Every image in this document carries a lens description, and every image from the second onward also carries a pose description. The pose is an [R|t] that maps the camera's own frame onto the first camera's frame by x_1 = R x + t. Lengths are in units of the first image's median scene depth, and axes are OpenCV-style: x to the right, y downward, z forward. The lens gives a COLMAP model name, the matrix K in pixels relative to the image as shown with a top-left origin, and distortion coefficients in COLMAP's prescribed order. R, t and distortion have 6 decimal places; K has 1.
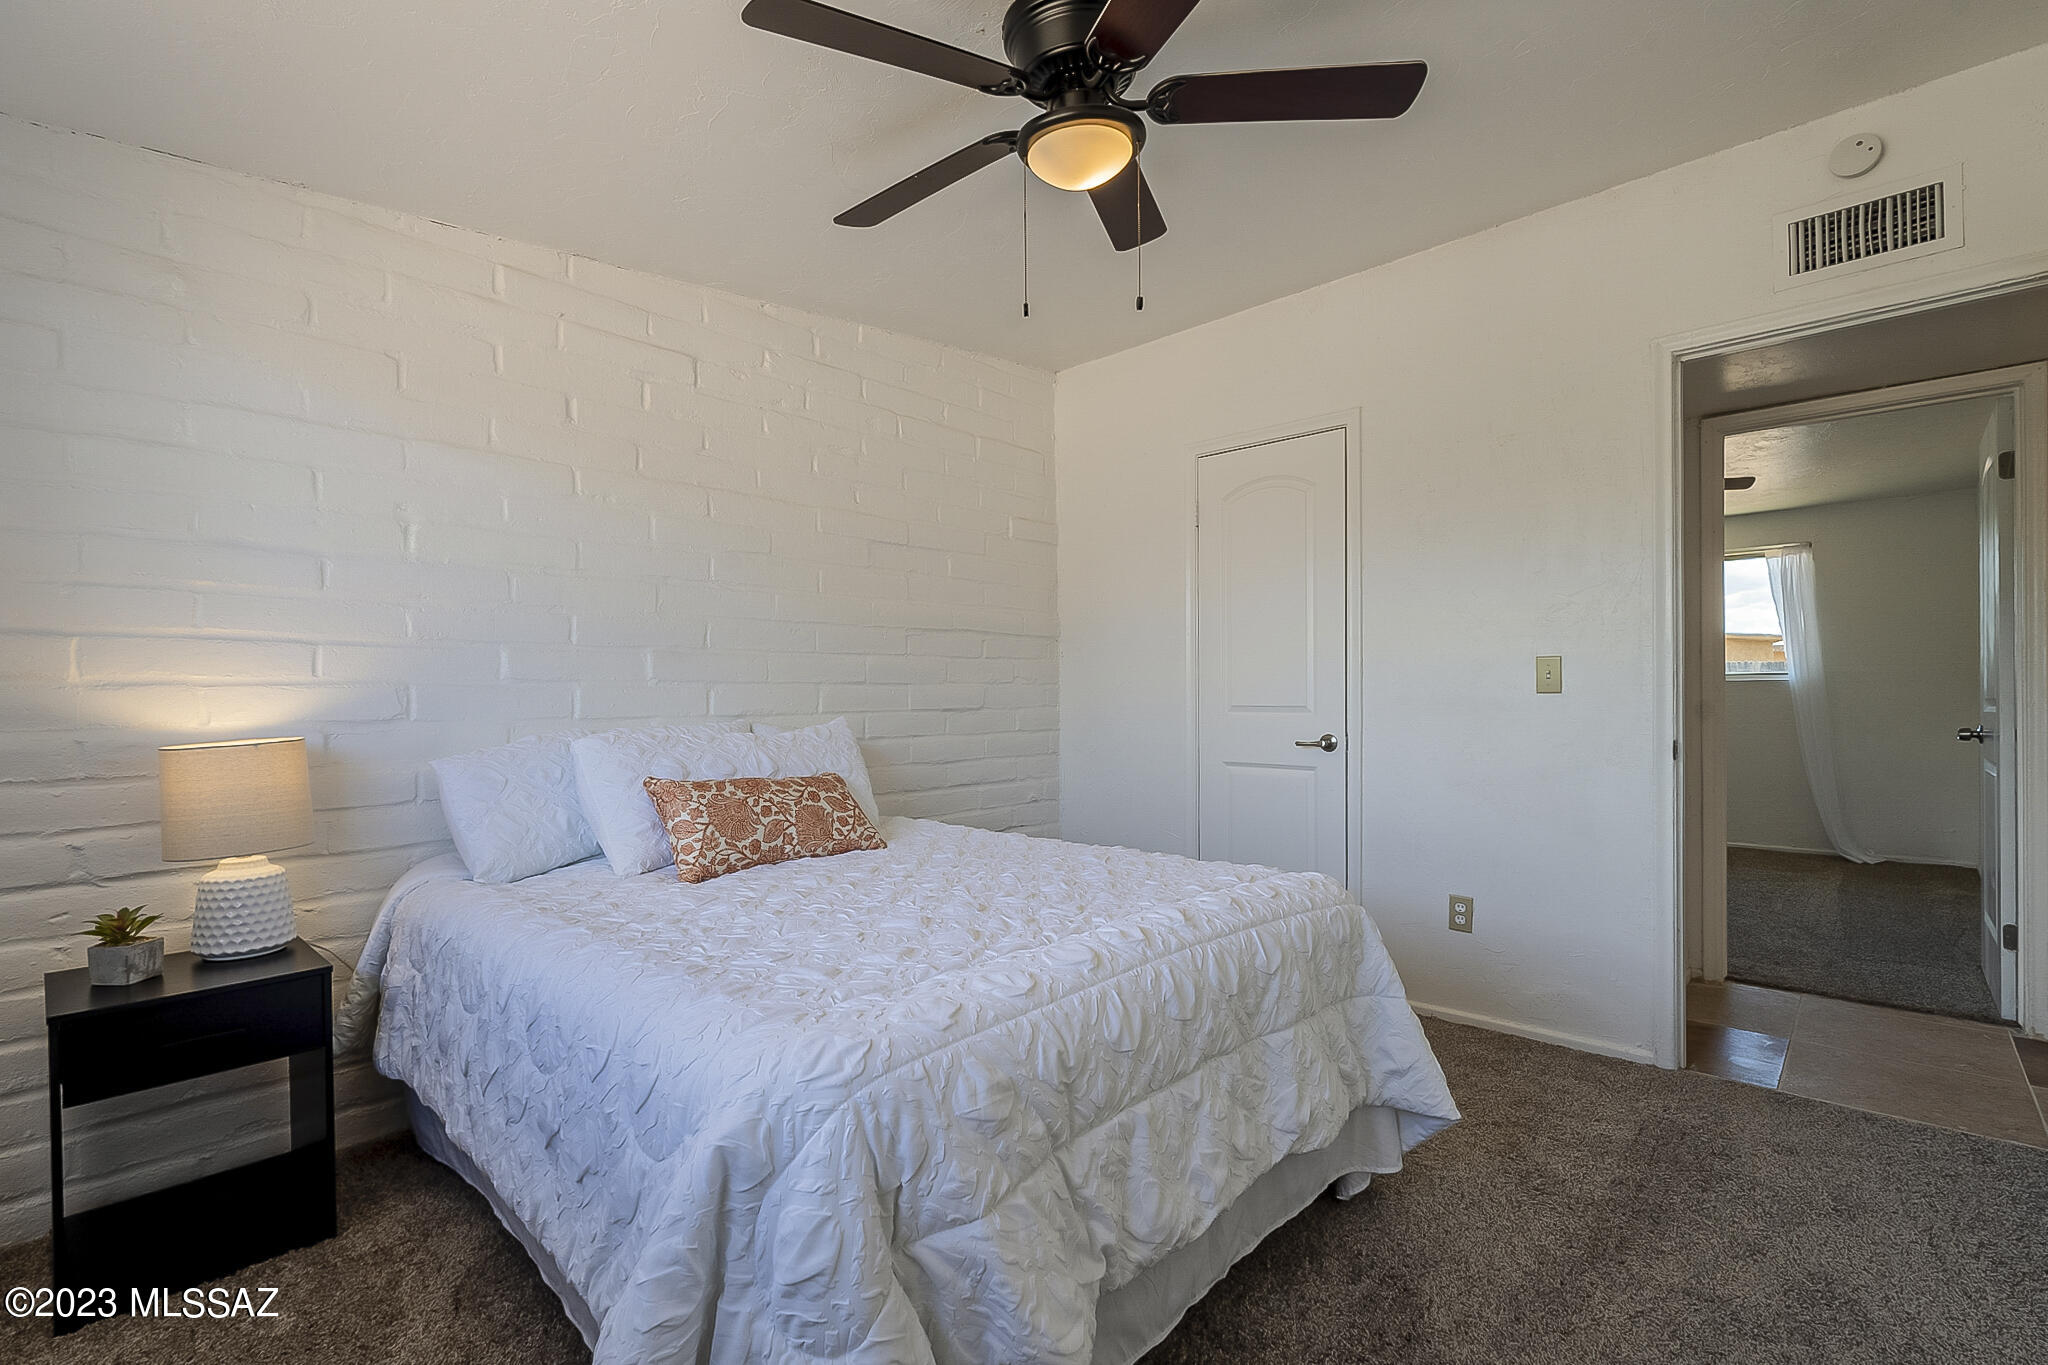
lens RADIAL K [[916.0, 0, 1008.1], [0, 916.0, 704.2], [0, 0, 1]] dist [-0.003458, 0.000799]
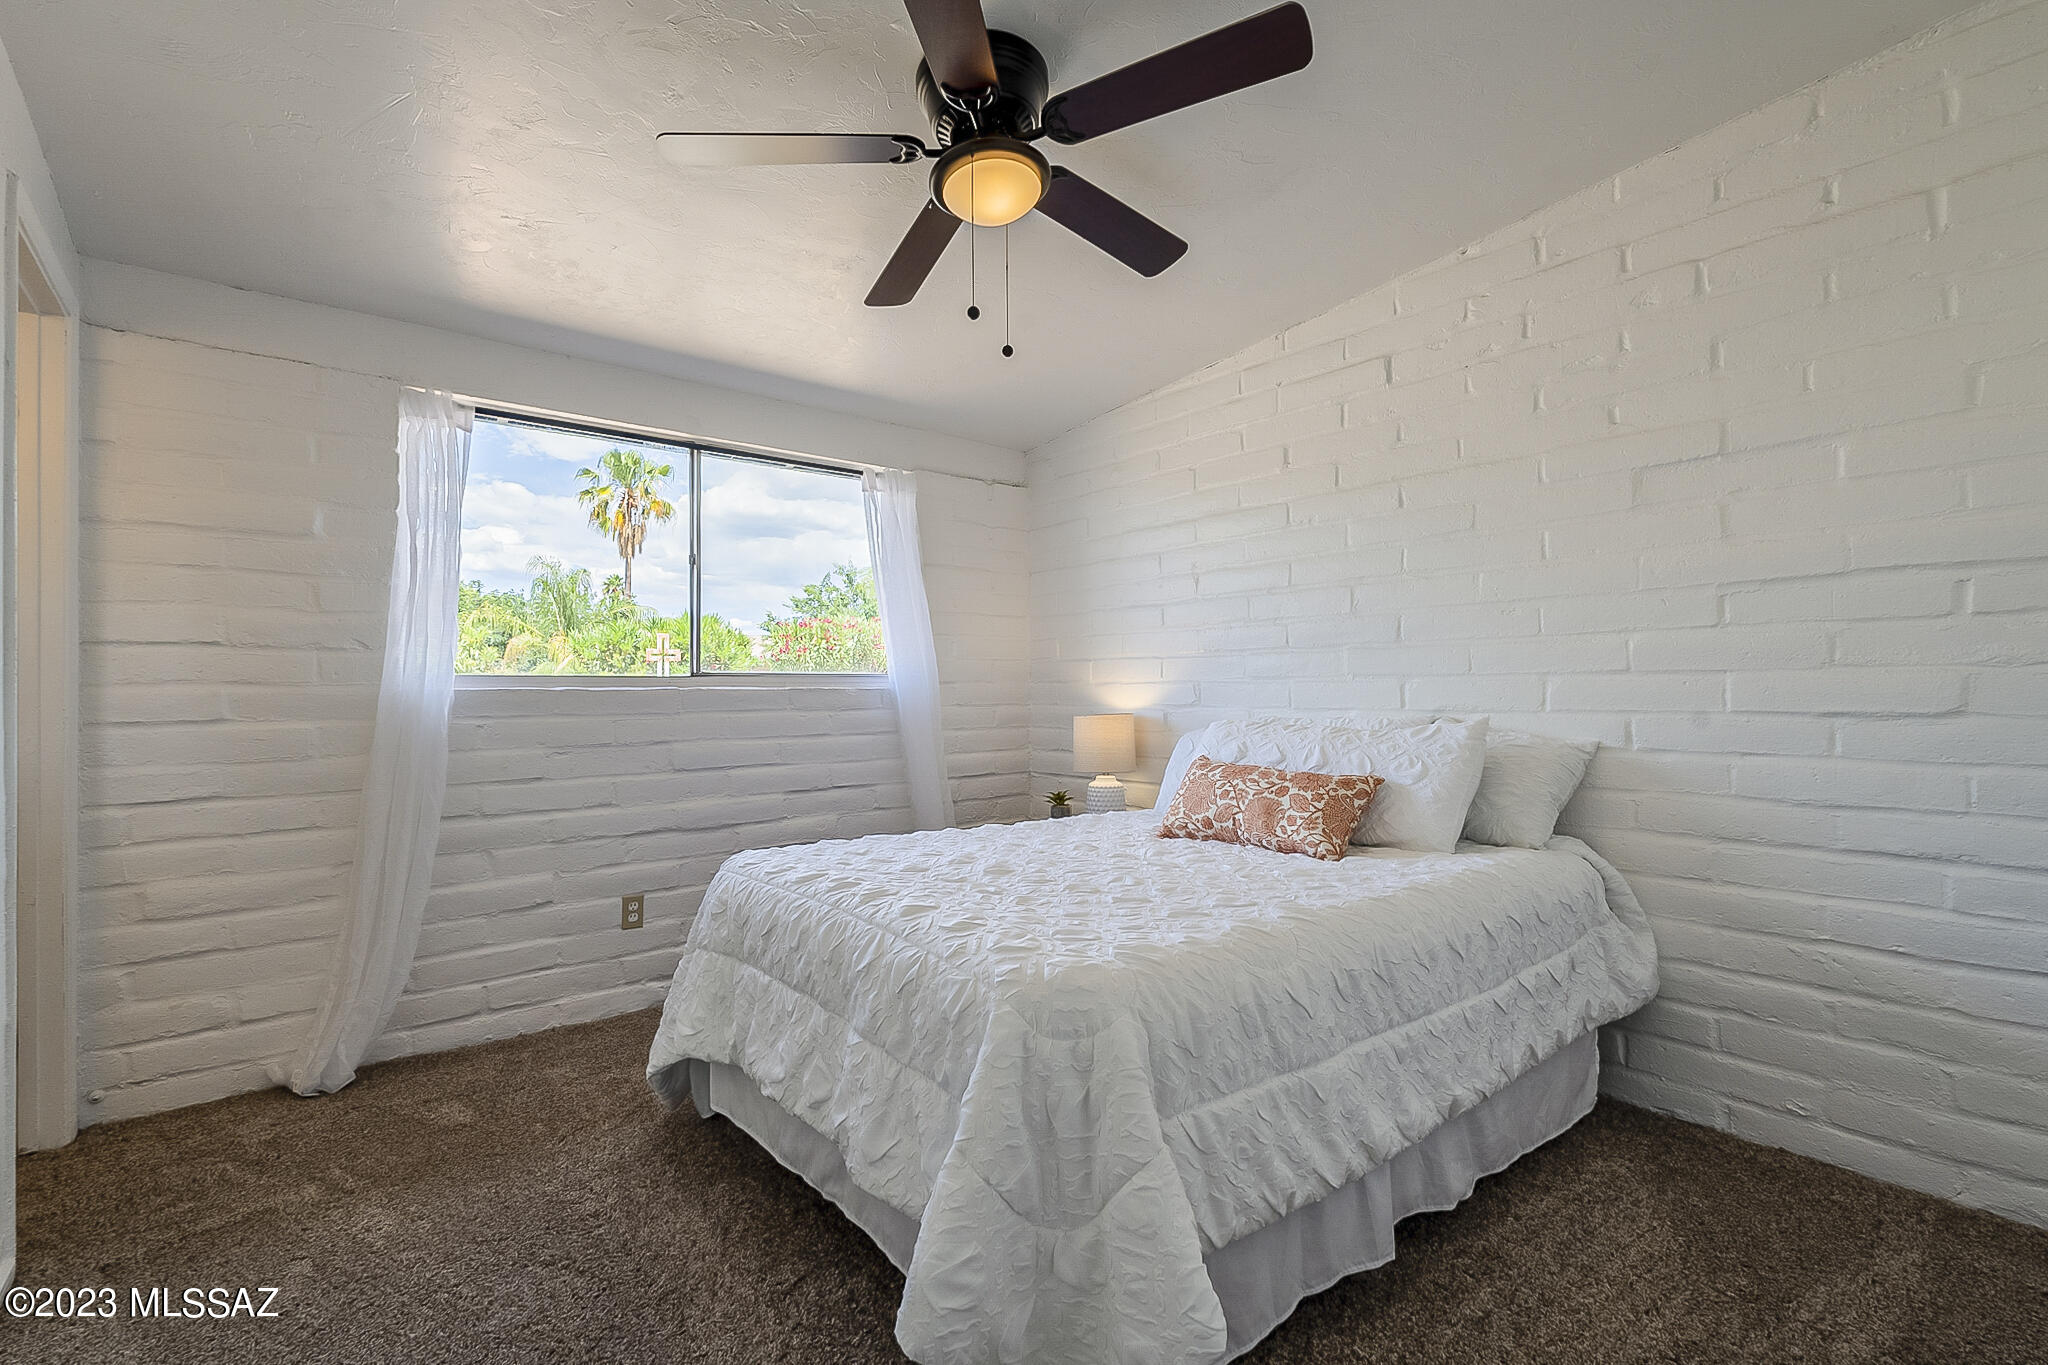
lens RADIAL K [[916.0, 0, 1029.1], [0, 916.0, 686.1], [0, 0, 1]] dist [-0.003458, 0.000799]
pose [[-0.129335, 0.002208, -0.991599, 0.882262], [-0.003551, 0.999990, 0.002689, -0.017597], [0.991595, 0.003869, -0.129326, 0.916017]]
